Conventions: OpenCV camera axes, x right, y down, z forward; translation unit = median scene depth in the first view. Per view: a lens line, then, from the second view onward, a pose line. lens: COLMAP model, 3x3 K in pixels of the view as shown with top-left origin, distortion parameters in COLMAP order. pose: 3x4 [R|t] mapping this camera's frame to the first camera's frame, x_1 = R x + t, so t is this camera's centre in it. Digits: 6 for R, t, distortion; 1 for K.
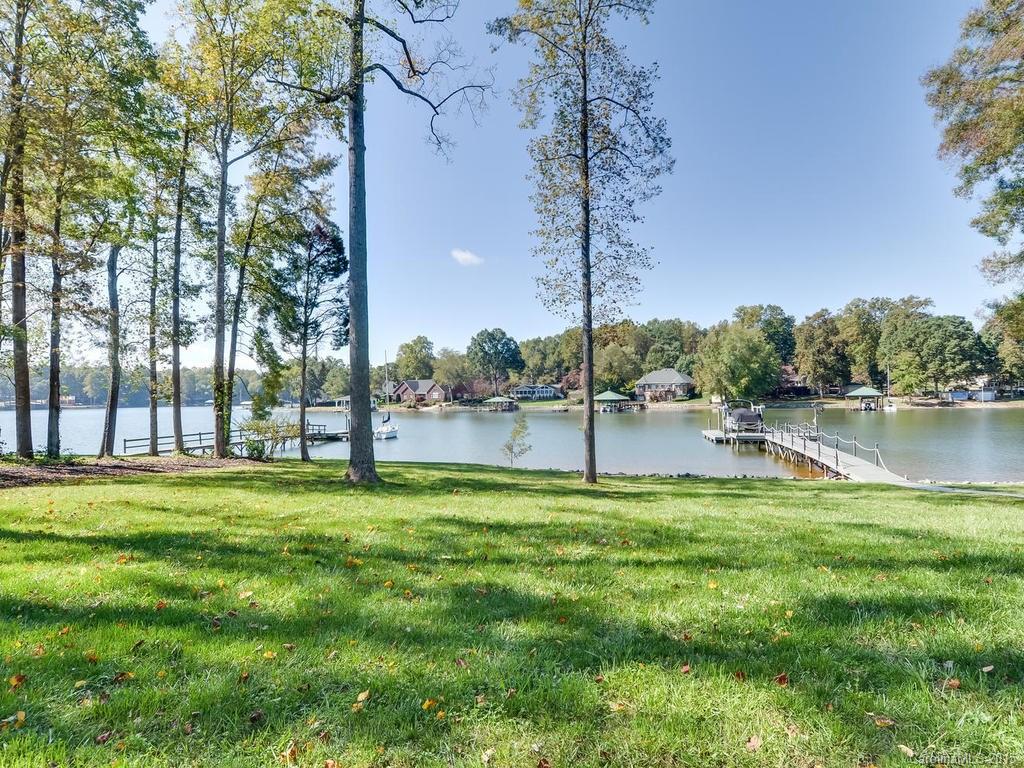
lens RADIAL K [[619.2, 0, 514.4], [0, 619.2, 391.9], [0, 0, 1]] dist [0.025330, -0.018496]
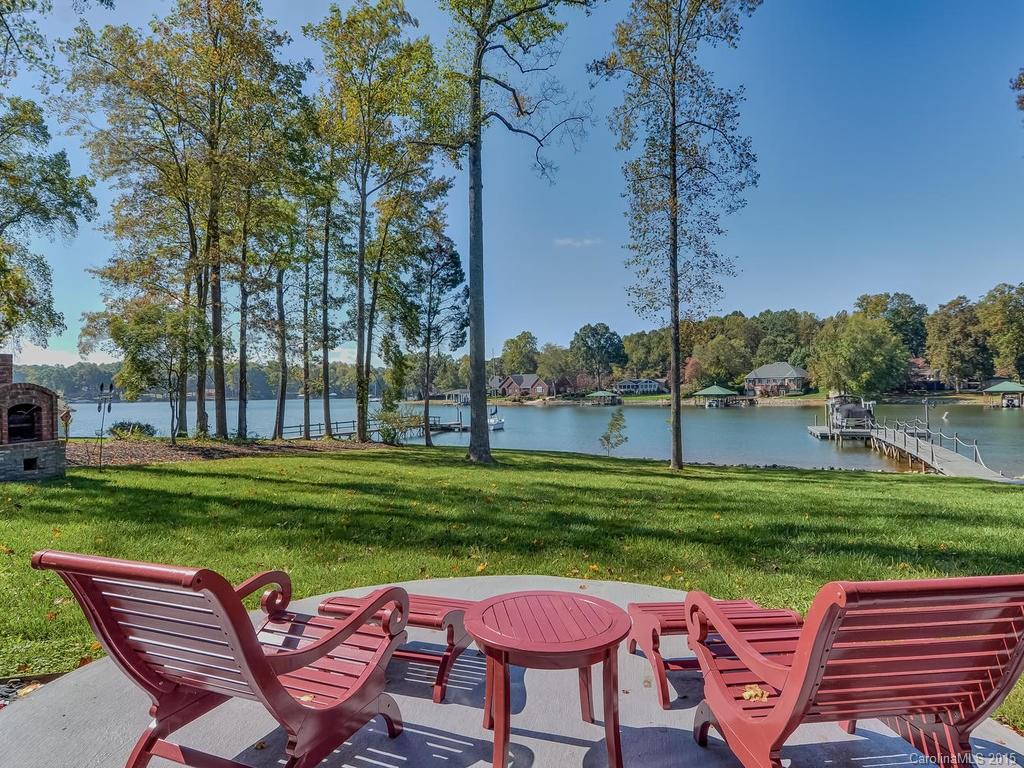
lens RADIAL K [[619.2, 0, 512.5], [0, 619.2, 392.7], [0, 0, 1]] dist [0.025330, -0.018496]
pose [[0.985616, 0.003425, -0.168967, 0.012993], [-0.001578, 0.999938, 0.011063, -0.002745], [0.168994, -0.010637, 0.985560, -0.103024]]
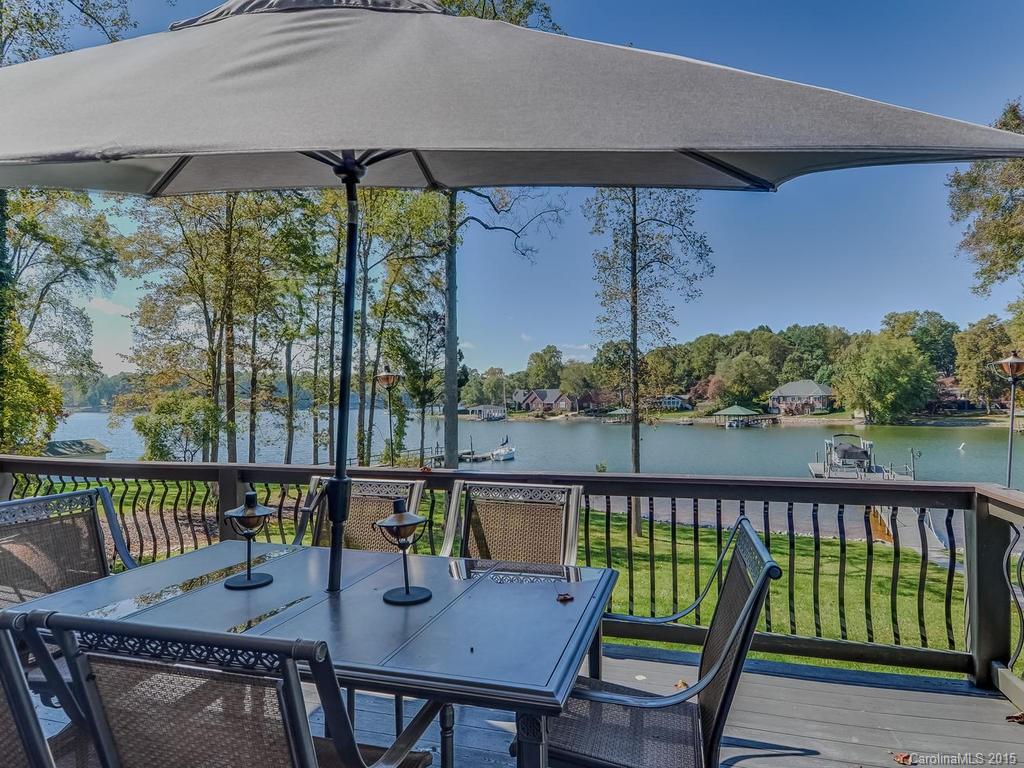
lens RADIAL K [[619.2, 0, 511.9], [0, 619.2, 391.3], [0, 0, 1]] dist [0.025330, -0.018496]
pose [[0.976176, 0.004473, -0.216936, 0.099009], [-0.005470, 0.999977, -0.003997, -0.090540], [0.216913, 0.005088, 0.976178, -0.169674]]
